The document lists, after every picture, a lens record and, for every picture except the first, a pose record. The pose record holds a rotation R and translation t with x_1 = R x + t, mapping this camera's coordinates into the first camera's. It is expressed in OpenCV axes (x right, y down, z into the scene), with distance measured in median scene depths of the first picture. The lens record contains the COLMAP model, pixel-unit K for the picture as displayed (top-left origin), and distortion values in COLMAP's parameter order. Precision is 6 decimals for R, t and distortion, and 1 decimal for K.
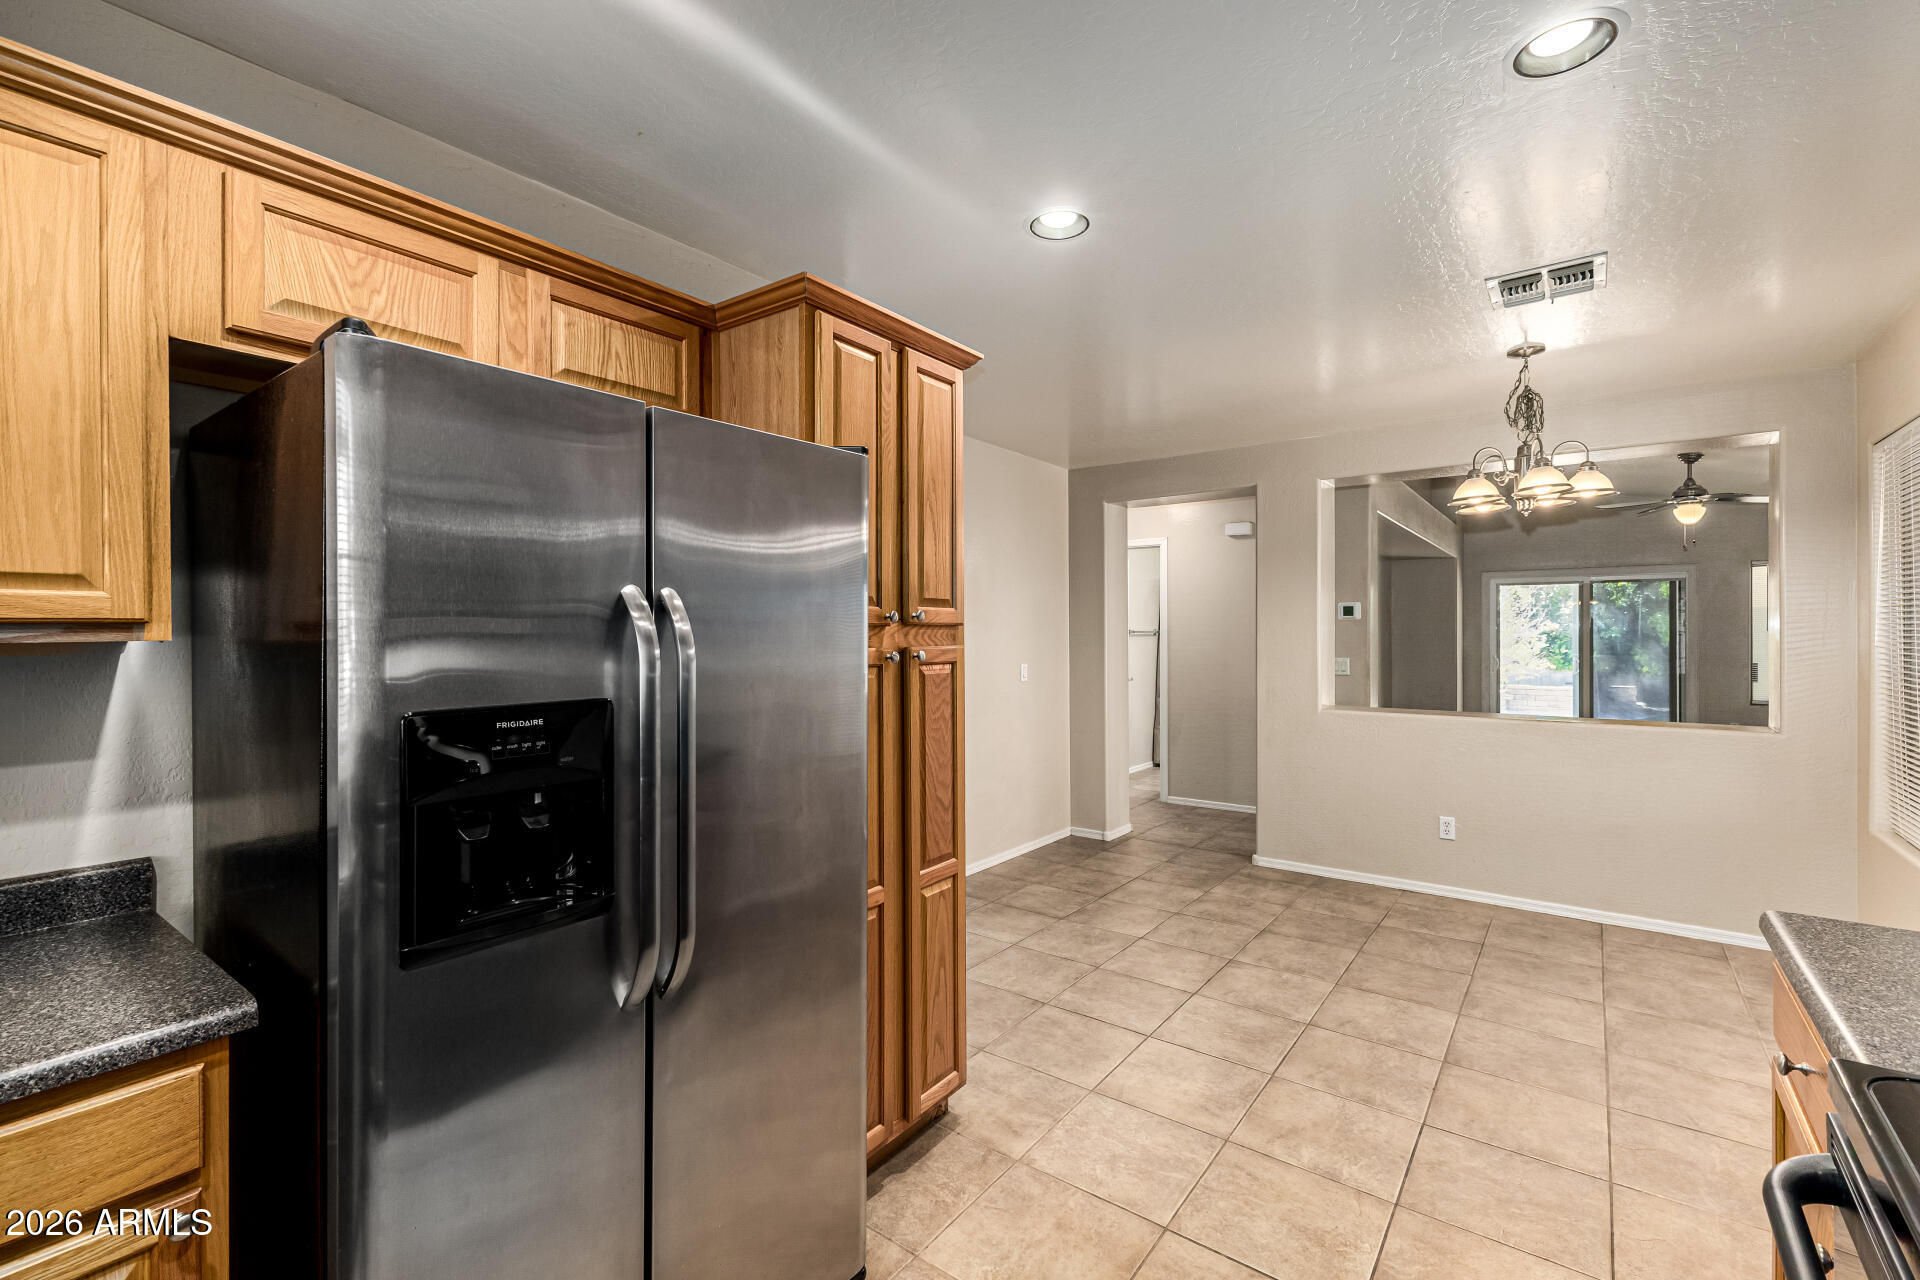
lens RADIAL K [[837.7, 0, 957.8], [0, 837.7, 633.5], [0, 0, 1]] dist [0.010860, -0.000659]
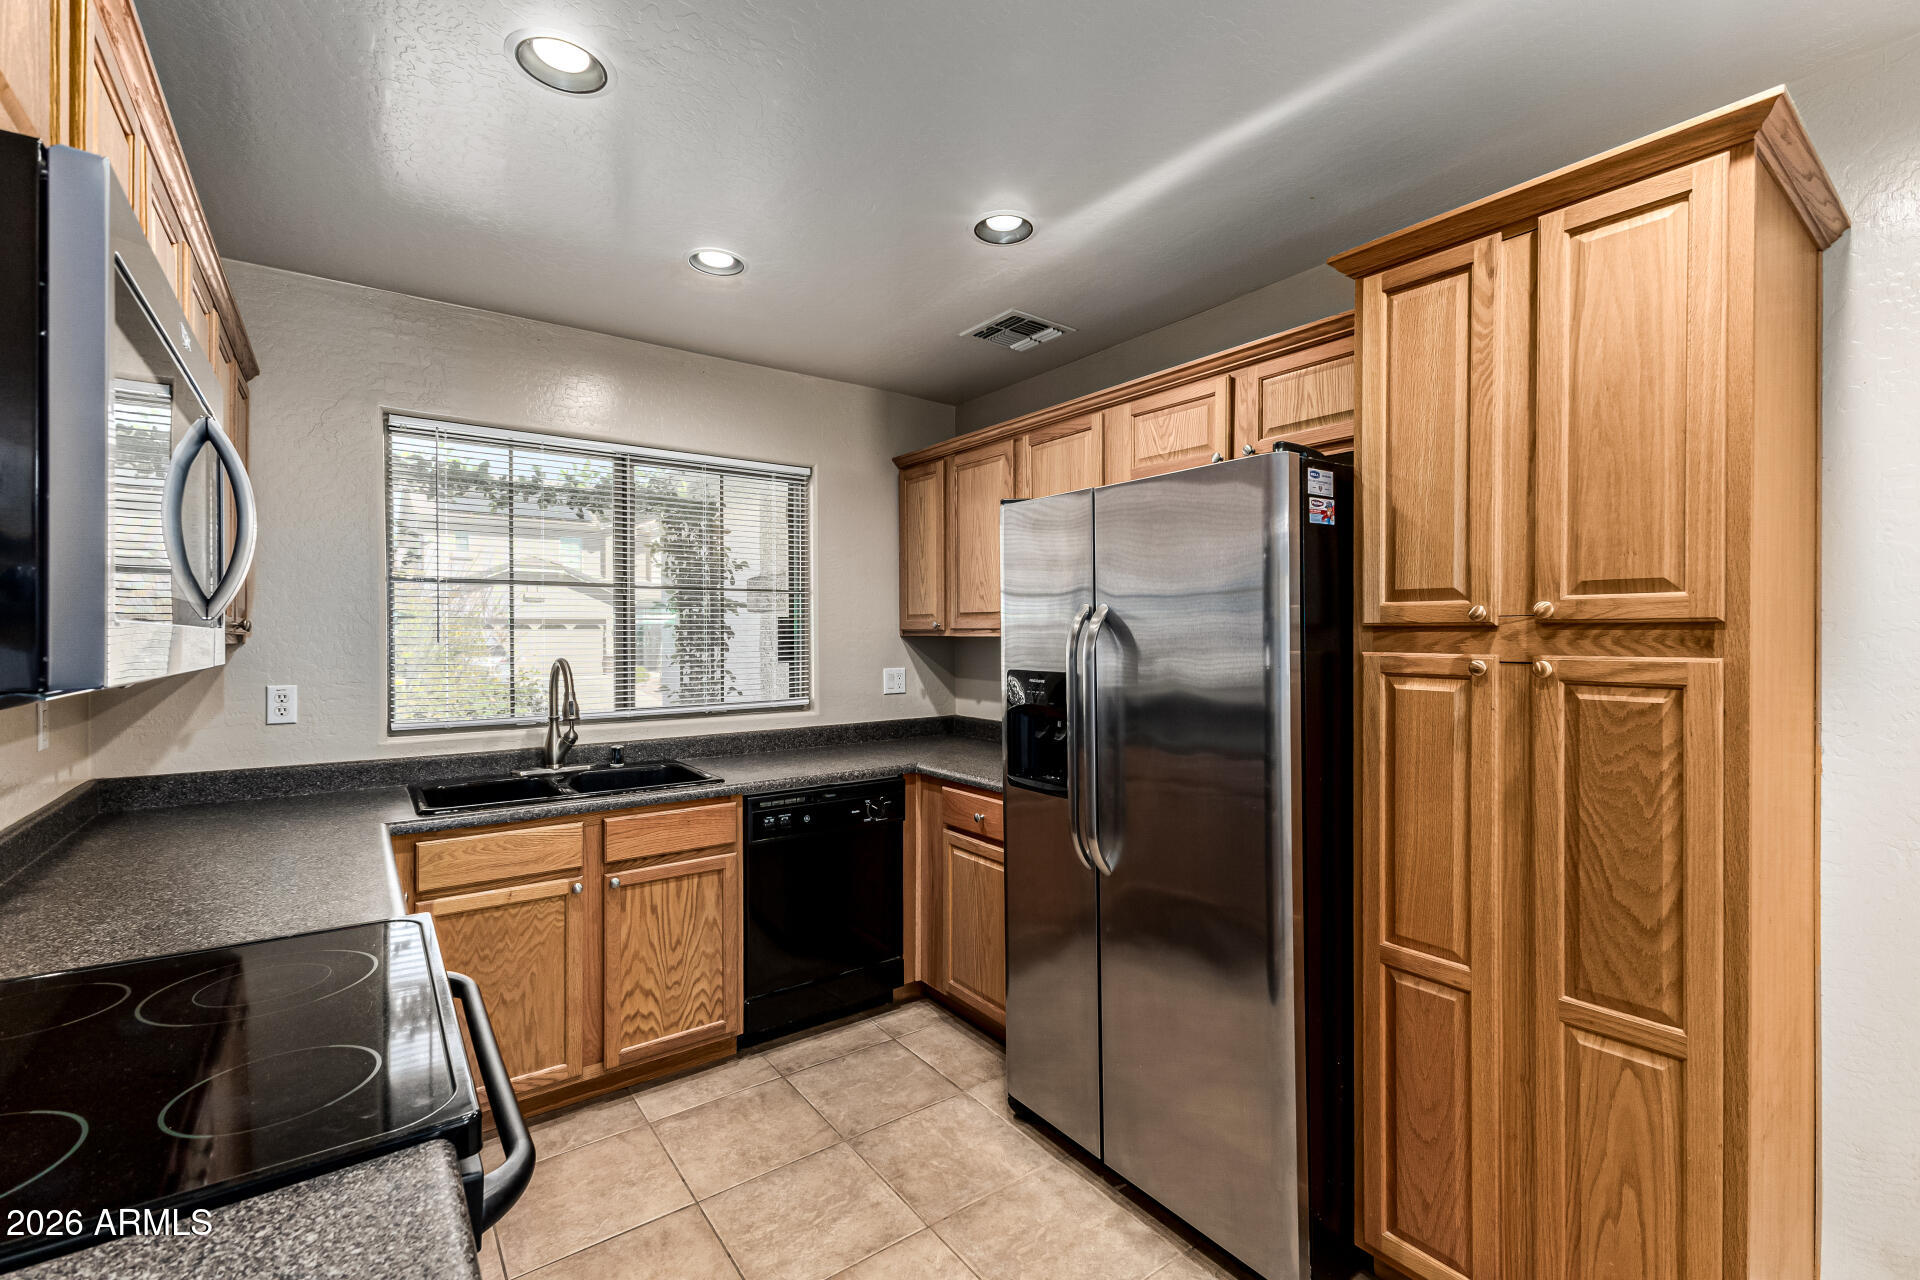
lens RADIAL K [[820.9, 0, 965.2], [0, 820.9, 635.5], [0, 0, 1]] dist [0.012742, -0.006200]
pose [[-0.277439, 0.006647, -0.960720, 0.463093], [0.000843, 0.999977, 0.006675, -0.003046], [0.960743, 0.001042, -0.277439, 0.476069]]
